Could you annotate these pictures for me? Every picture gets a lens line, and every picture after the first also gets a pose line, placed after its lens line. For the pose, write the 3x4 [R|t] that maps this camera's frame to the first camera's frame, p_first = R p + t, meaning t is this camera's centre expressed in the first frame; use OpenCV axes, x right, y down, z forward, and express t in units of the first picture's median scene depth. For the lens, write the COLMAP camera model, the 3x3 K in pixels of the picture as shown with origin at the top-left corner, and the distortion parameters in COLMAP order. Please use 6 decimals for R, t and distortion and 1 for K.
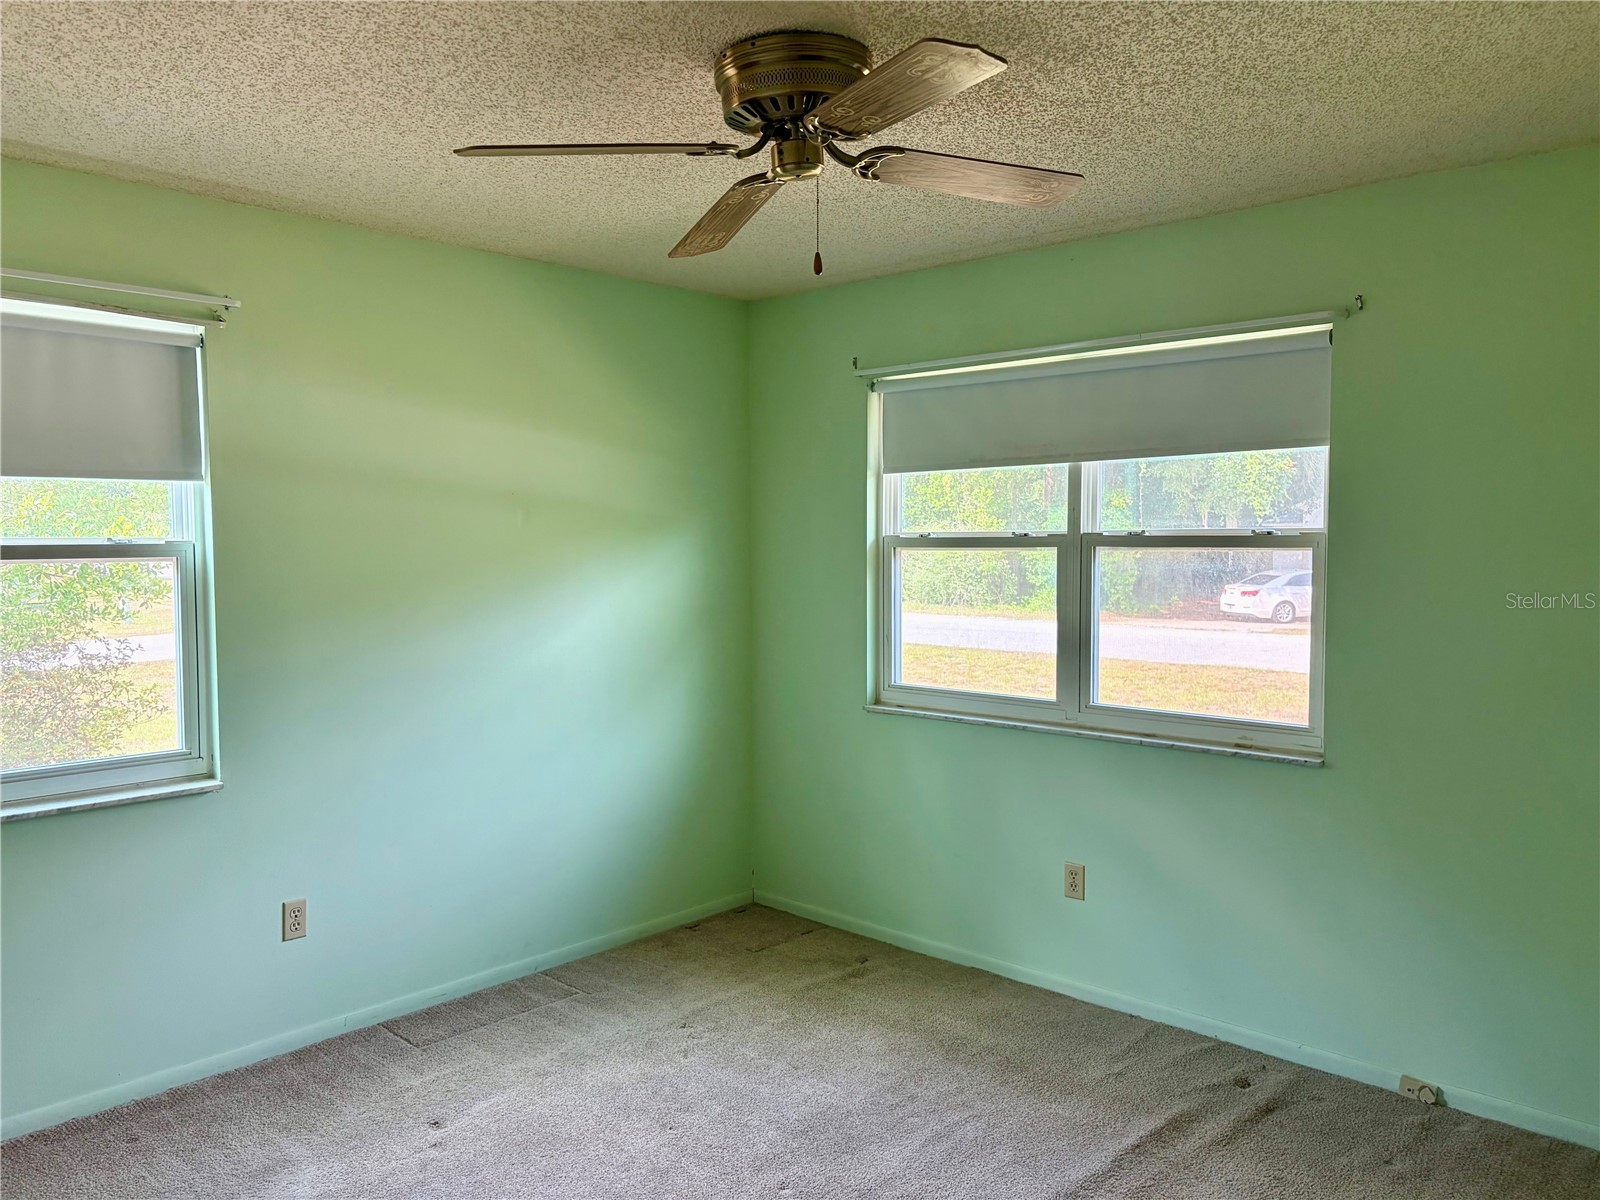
lens RADIAL K [[1218.0, 0, 800.0], [0, 1218.0, 600.0], [0, 0, 1]] dist [-0.001224, -0.001683]
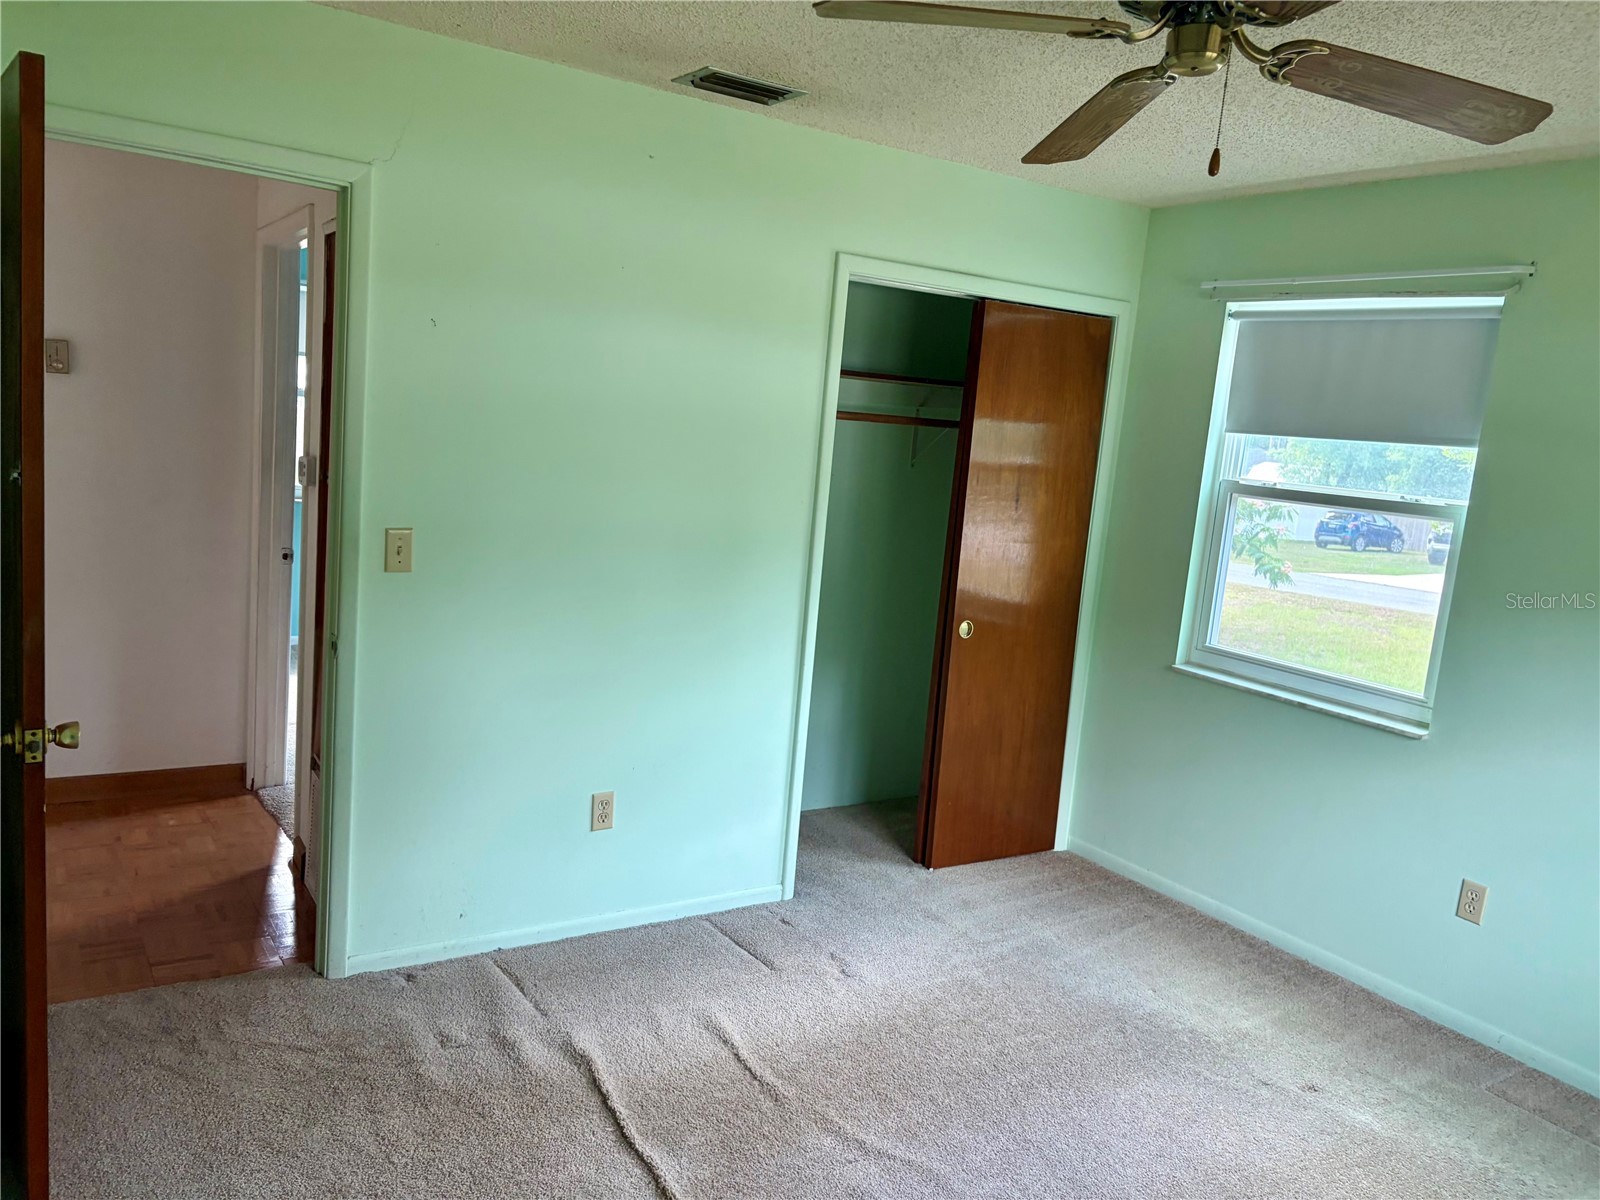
lens RADIAL K [[1218.0, 0, 800.0], [0, 1218.0, 600.0], [0, 0, 1]] dist [-0.001224, -0.001683]
pose [[-0.239364, 0.114832, -0.964115, 0.668159], [-0.149481, 0.976784, 0.153453, -0.044752], [0.959354, 0.180848, -0.216642, 0.700717]]
